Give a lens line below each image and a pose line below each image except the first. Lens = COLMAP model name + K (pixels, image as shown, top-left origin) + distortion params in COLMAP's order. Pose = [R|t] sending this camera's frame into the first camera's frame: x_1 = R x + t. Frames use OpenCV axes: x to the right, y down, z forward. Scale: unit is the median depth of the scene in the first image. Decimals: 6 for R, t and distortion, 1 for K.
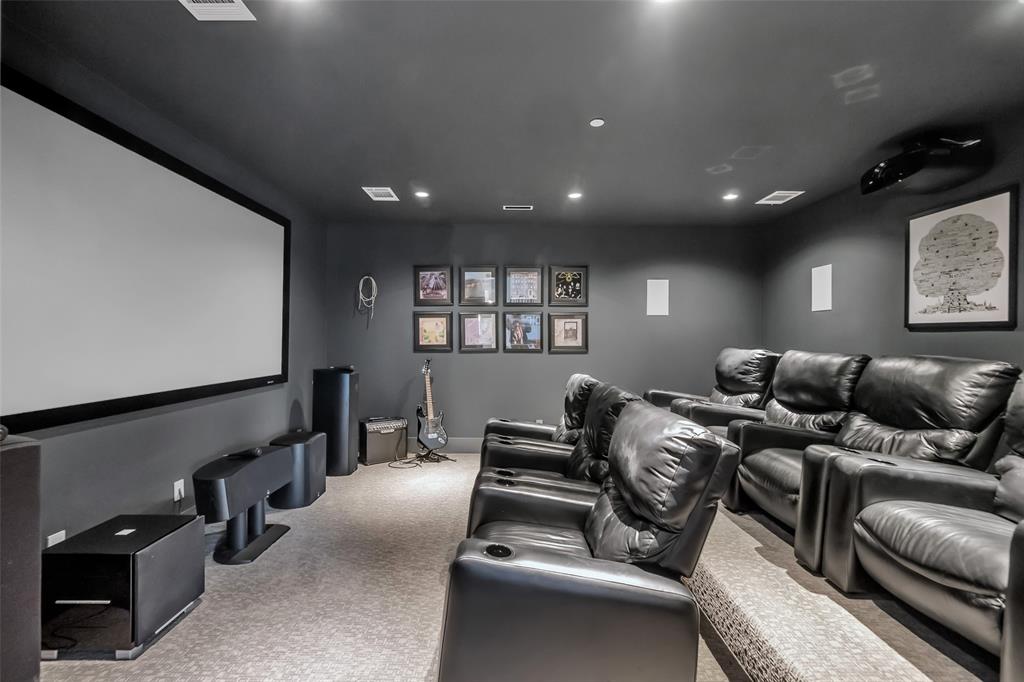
lens RADIAL K [[444.6, 0, 512.0], [0, 444.6, 341.0], [0, 0, 1]] dist [-0.002367, -0.000643]
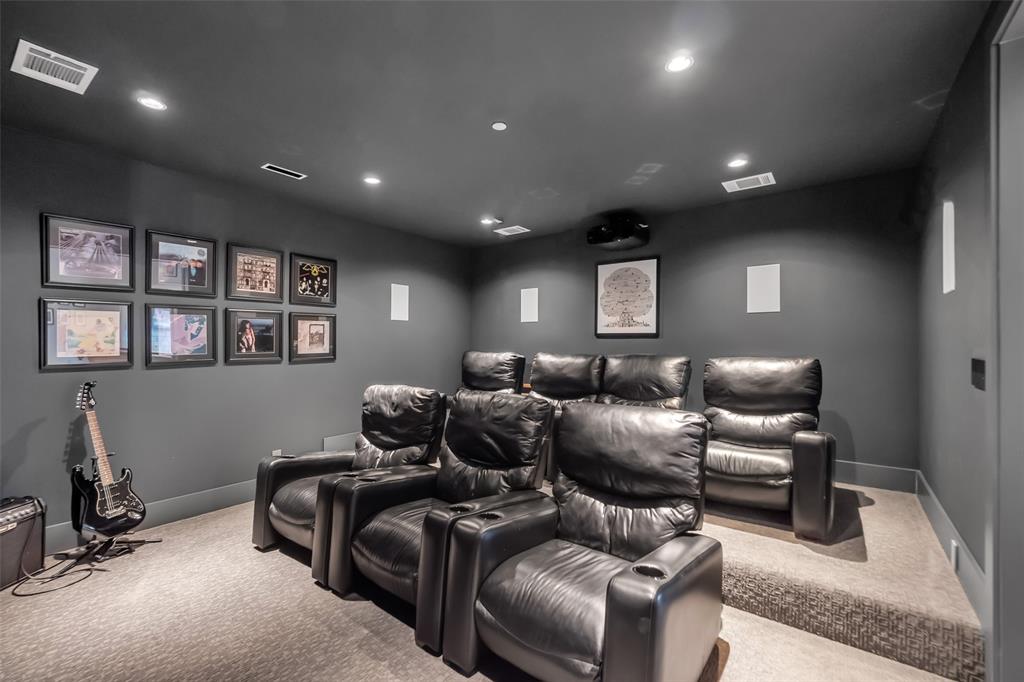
lens RADIAL K [[435.8, 0, 512.0], [0, 435.8, 341.0], [0, 0, 1]] dist [0.002669, -0.000041]
pose [[0.599003, -0.000690, 0.800746, -0.304993], [0.007941, 0.999956, -0.005078, -0.004774], [-0.800707, 0.009400, 0.598982, 0.218366]]
